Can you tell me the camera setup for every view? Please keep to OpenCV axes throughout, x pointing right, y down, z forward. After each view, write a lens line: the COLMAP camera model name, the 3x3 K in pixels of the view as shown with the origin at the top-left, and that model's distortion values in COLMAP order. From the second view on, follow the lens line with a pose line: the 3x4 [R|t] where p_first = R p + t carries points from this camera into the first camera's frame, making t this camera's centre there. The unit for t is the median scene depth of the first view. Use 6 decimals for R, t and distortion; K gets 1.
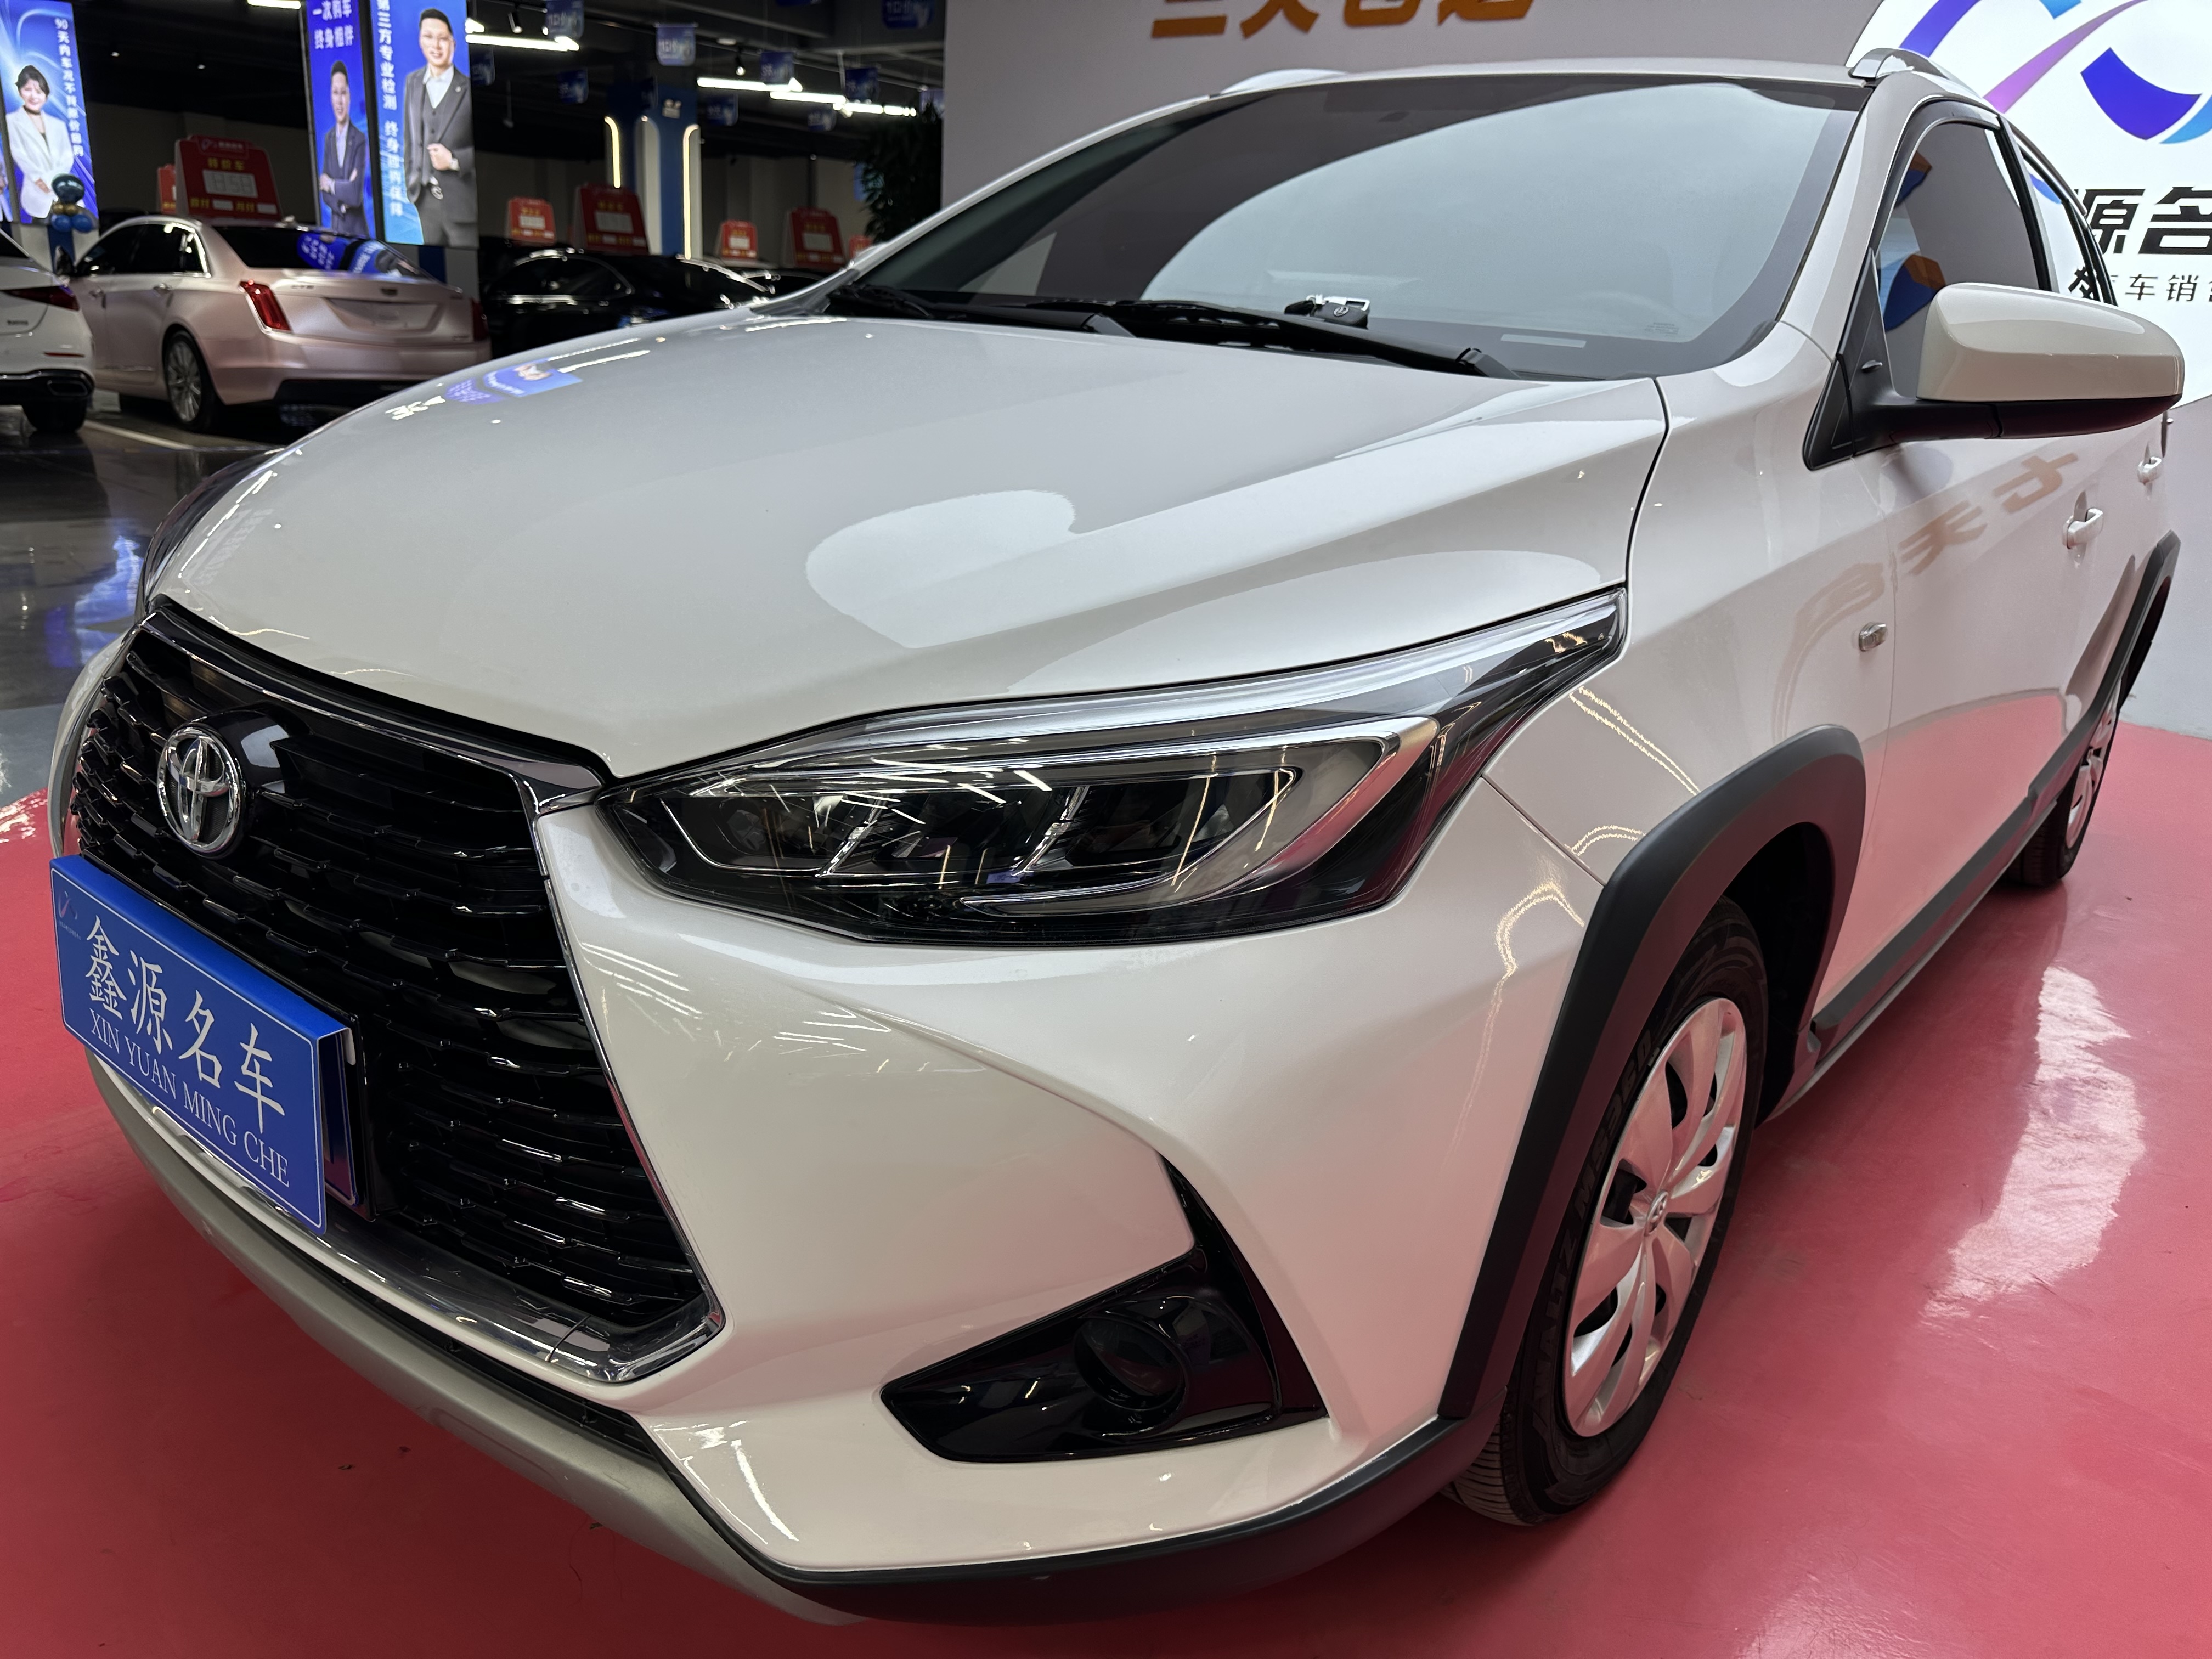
lens RADIAL K [[1570.3, 0, 1125.6], [0, 1570.3, 840.1], [0, 0, 1]] dist [0.034531, -0.042458]
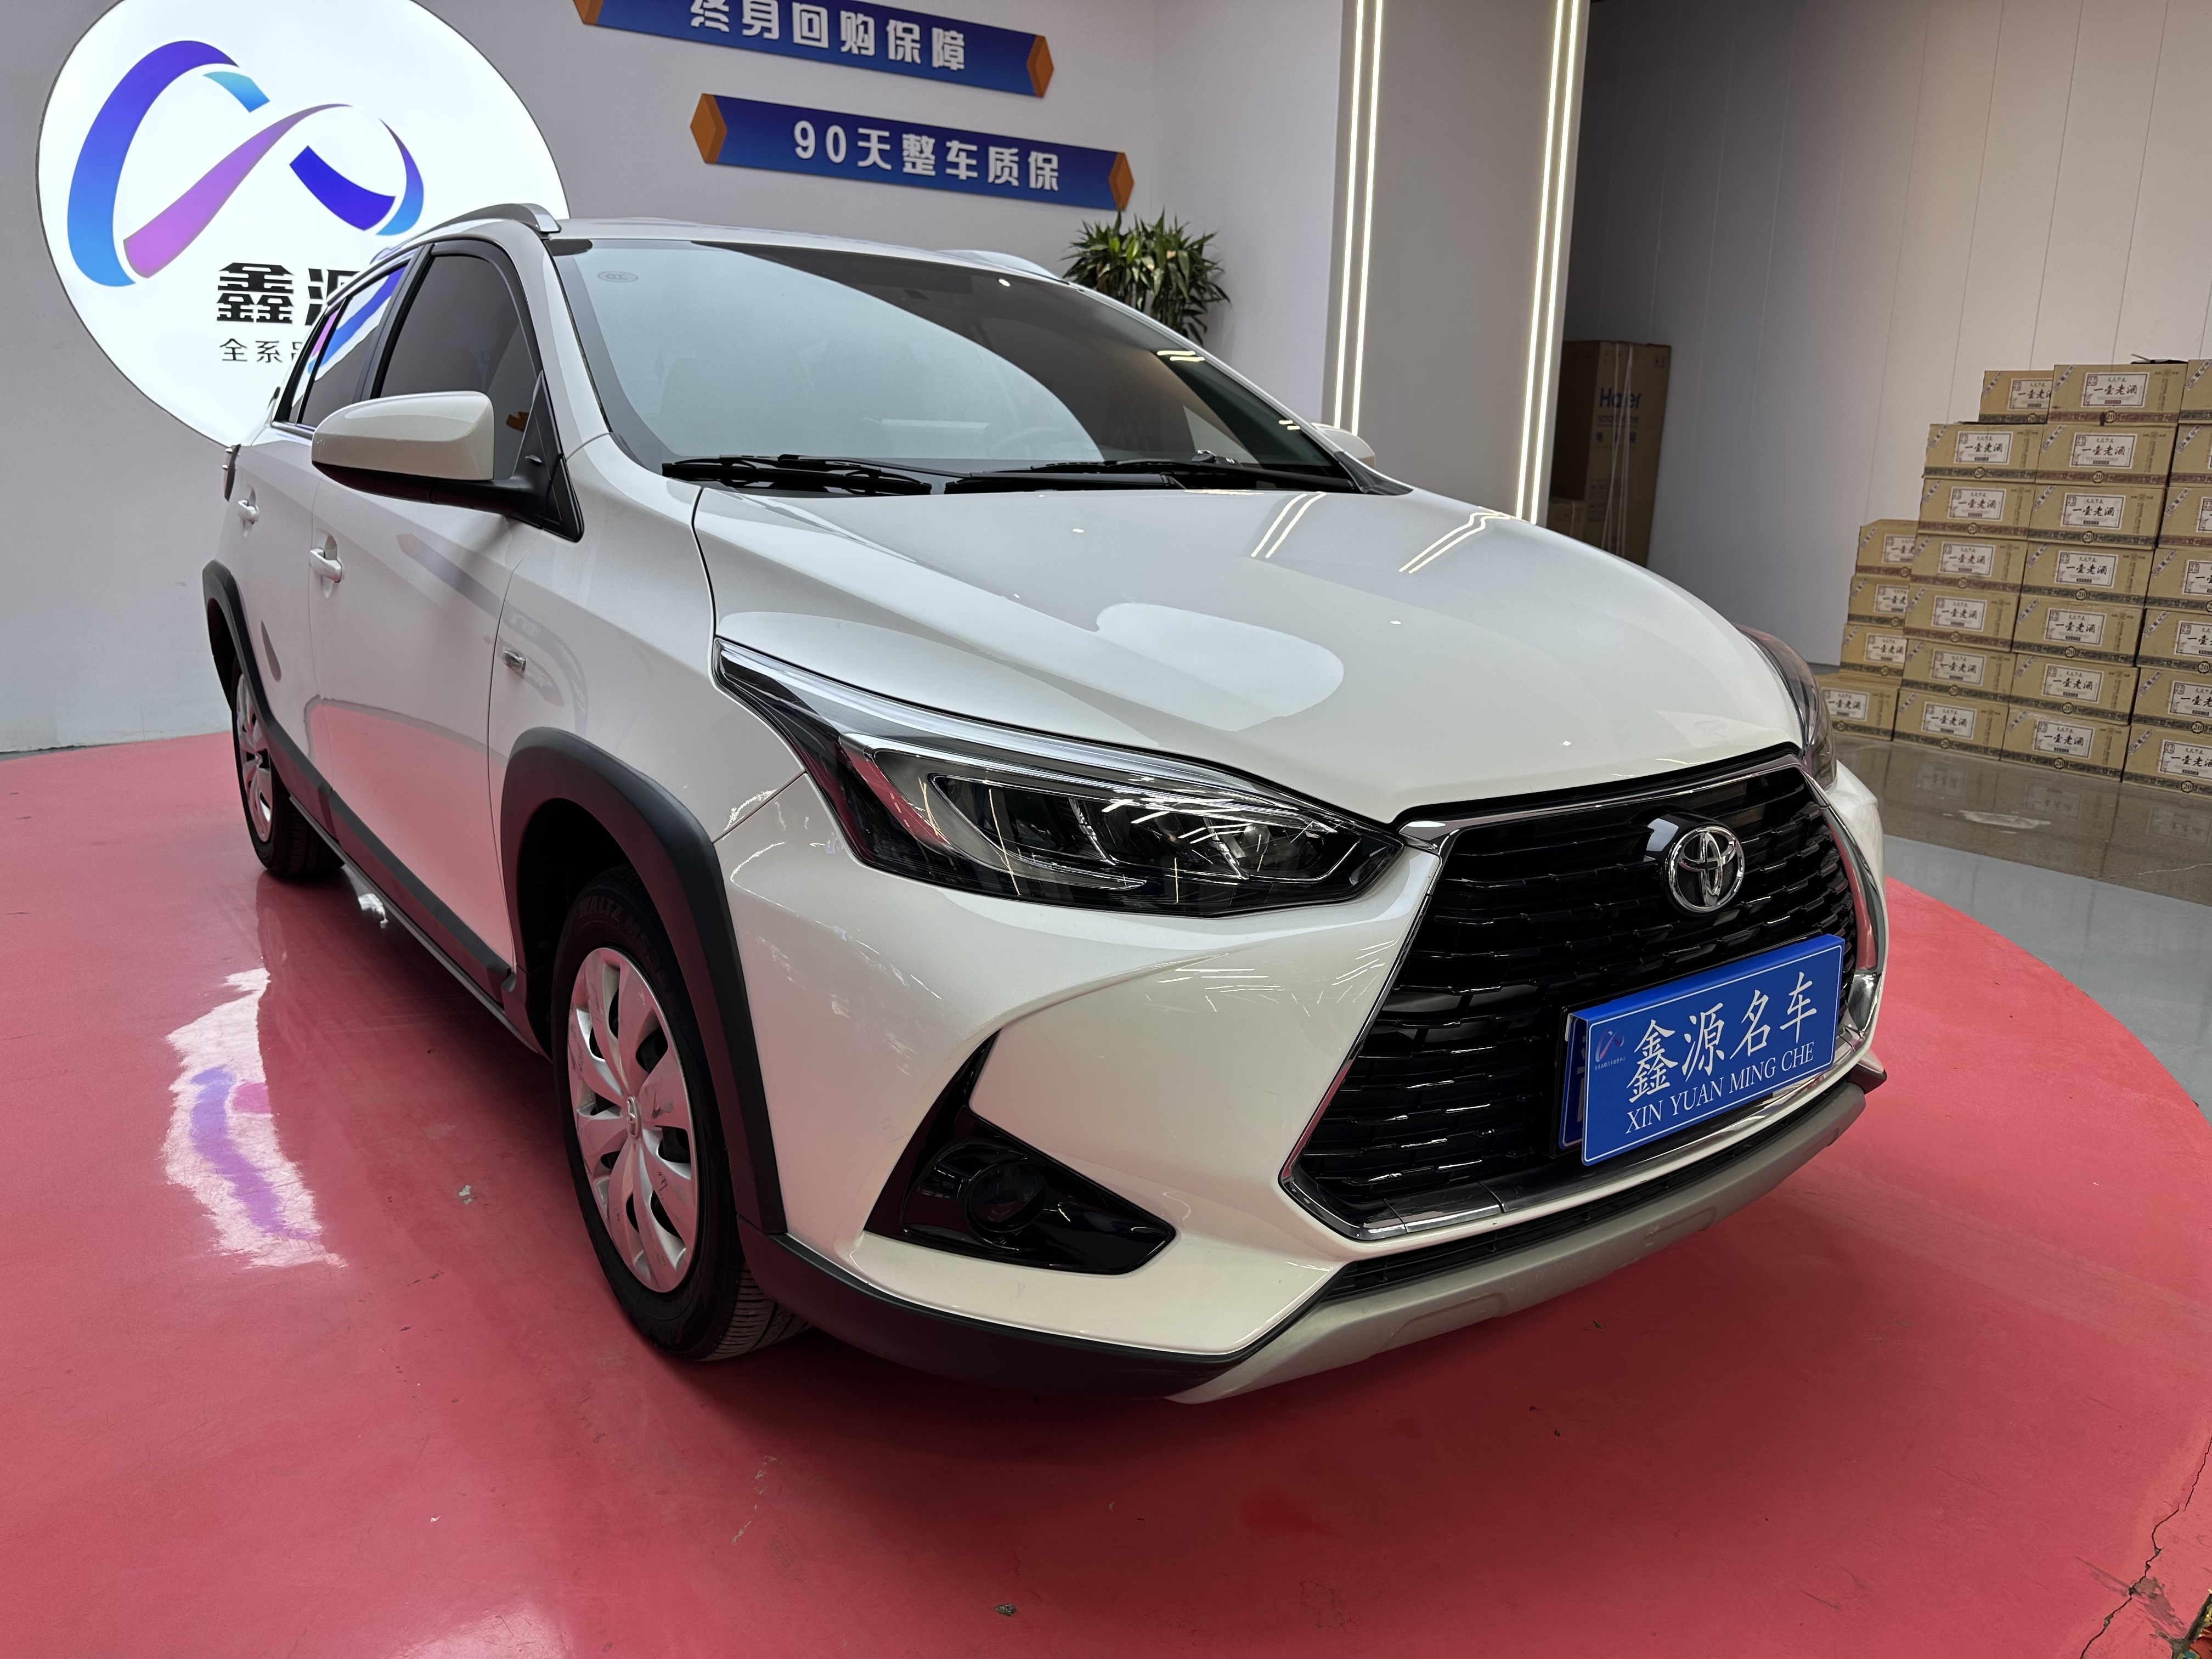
lens RADIAL K [[1570.3, 0, 1108.5], [0, 1570.3, 812.8], [0, 0, 1]] dist [0.034531, -0.042458]
pose [[0.248170, -0.281195, 0.927006, -1.500032], [0.303689, 0.931287, 0.201192, -0.390185], [-0.919883, 0.231592, 0.316513, 0.774167]]
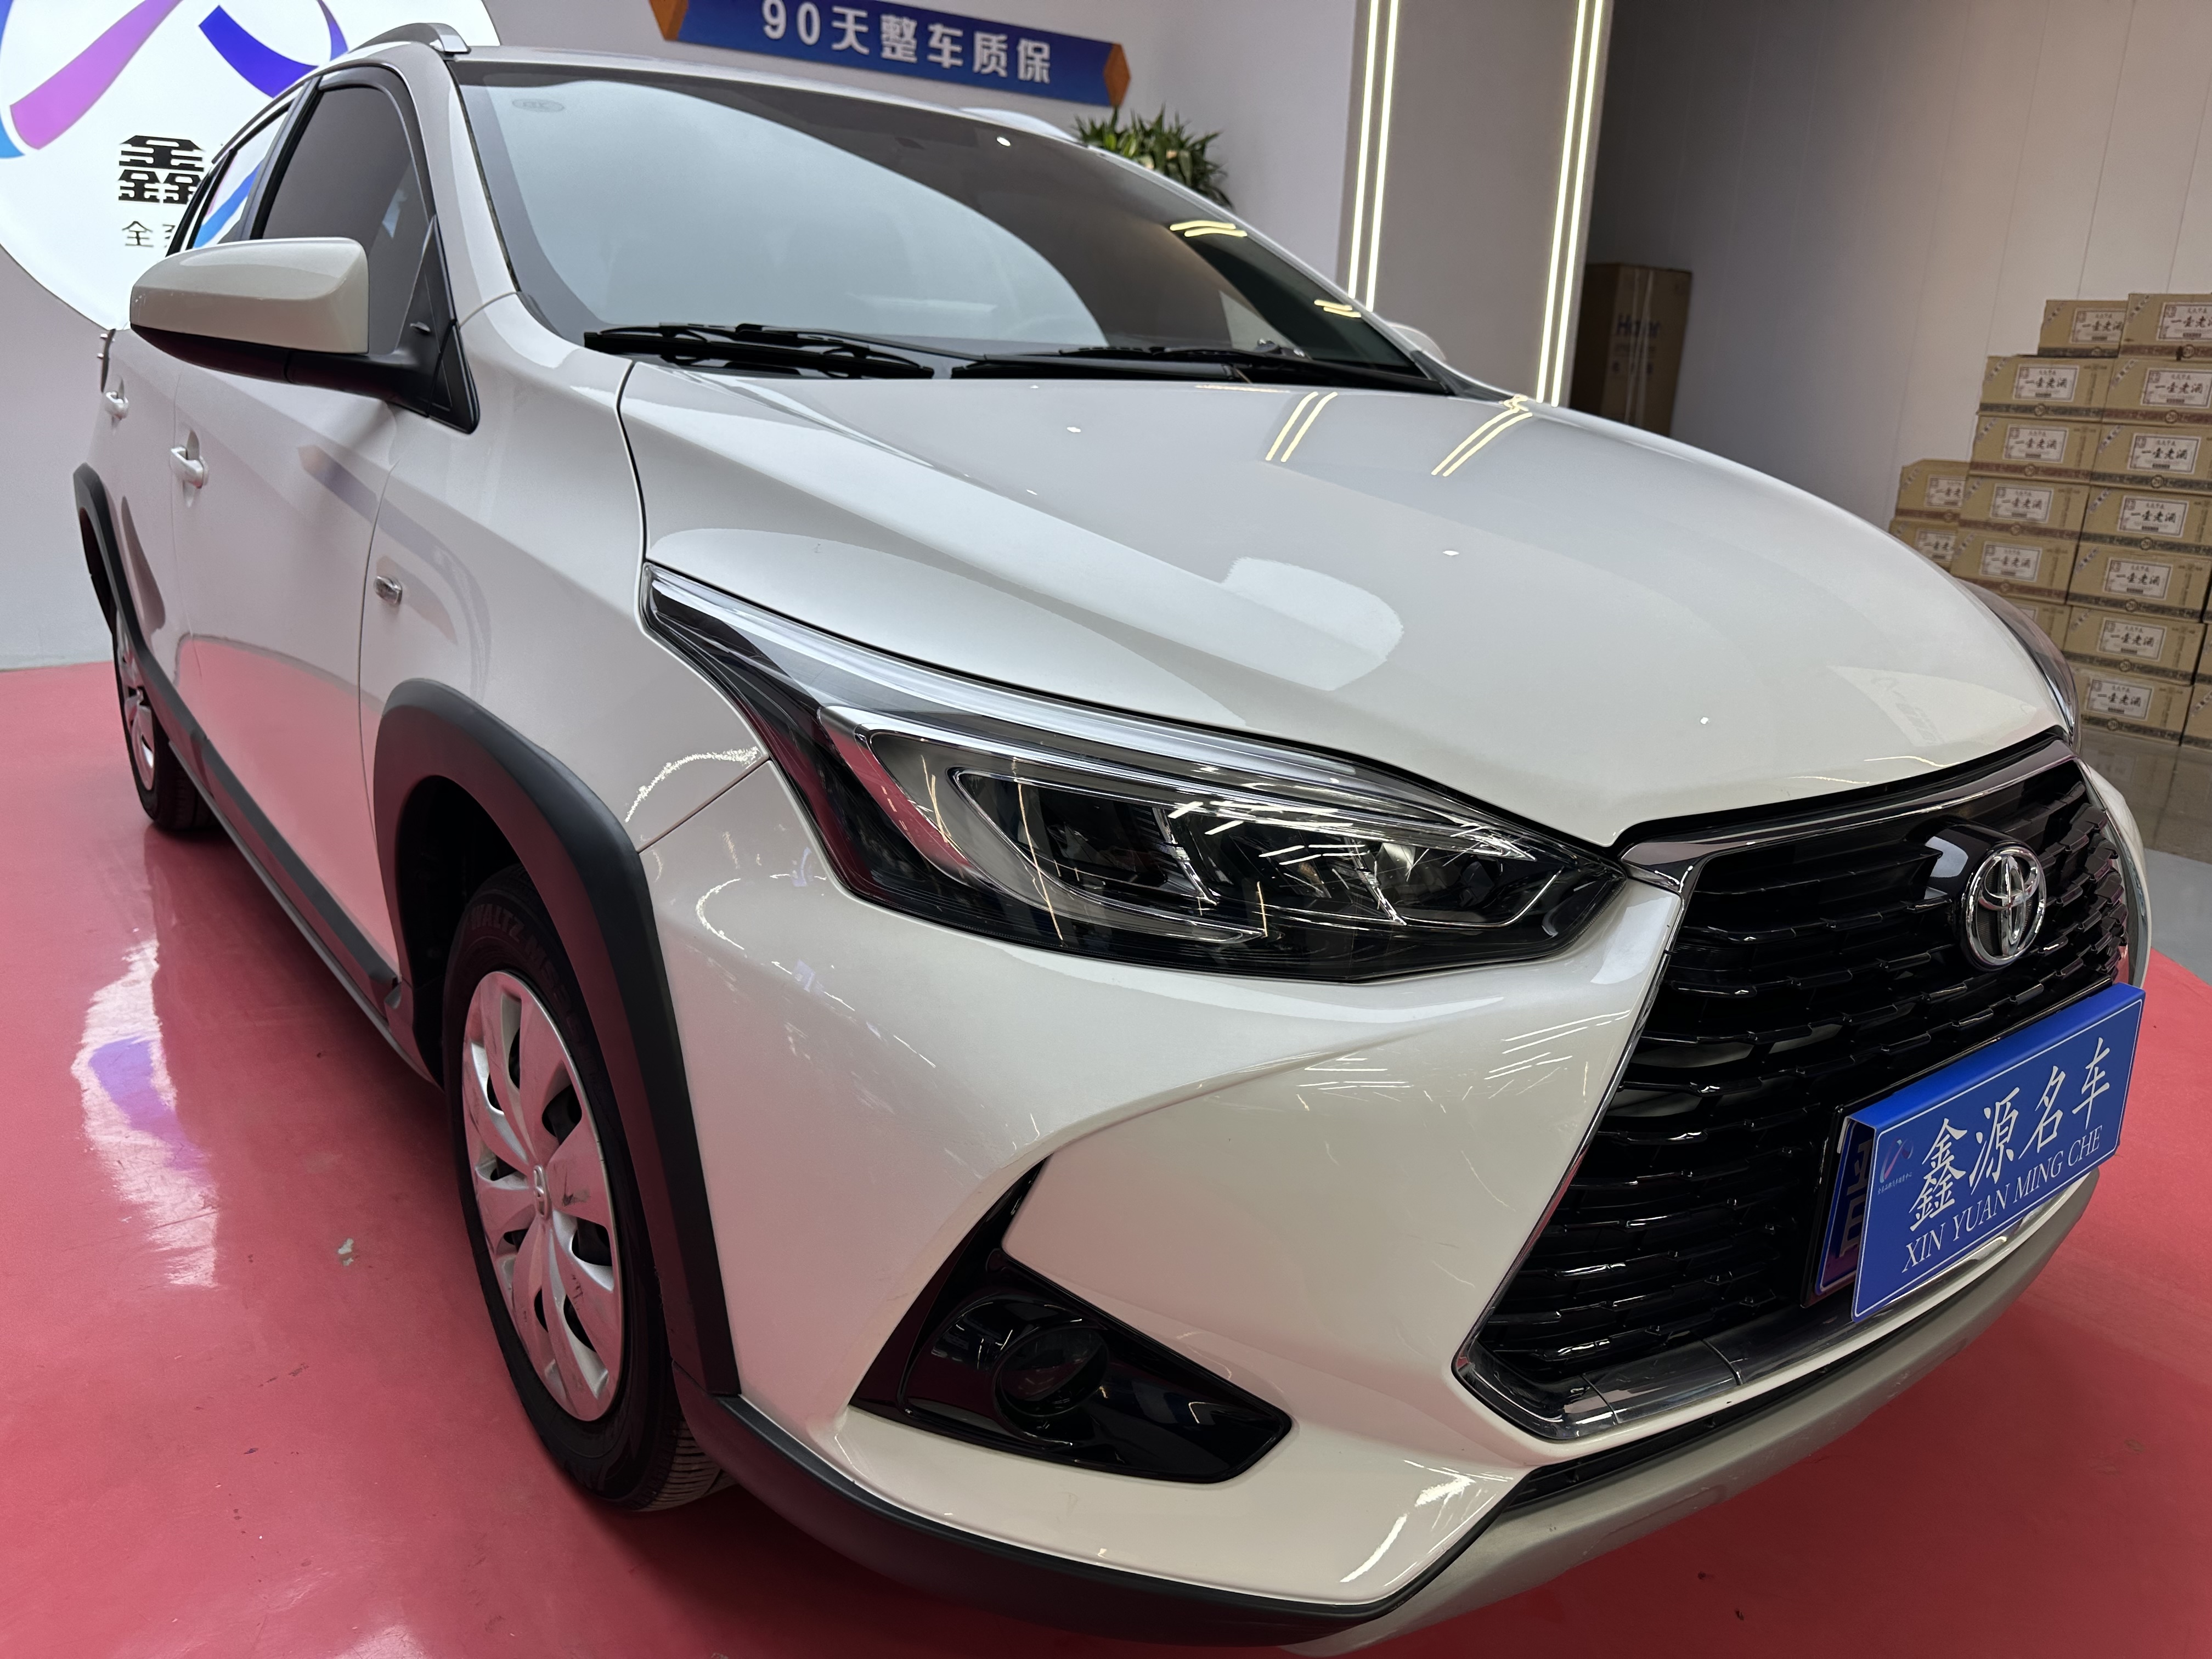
lens RADIAL K [[1570.3, 0, 1105.3], [0, 1570.3, 826.3], [0, 0, 1]] dist [0.034531, -0.042458]
pose [[0.235528, -0.322887, 0.916663, -1.234898], [0.285484, 0.924572, 0.252320, -0.377767], [-0.928991, 0.202264, 0.309942, 0.909494]]
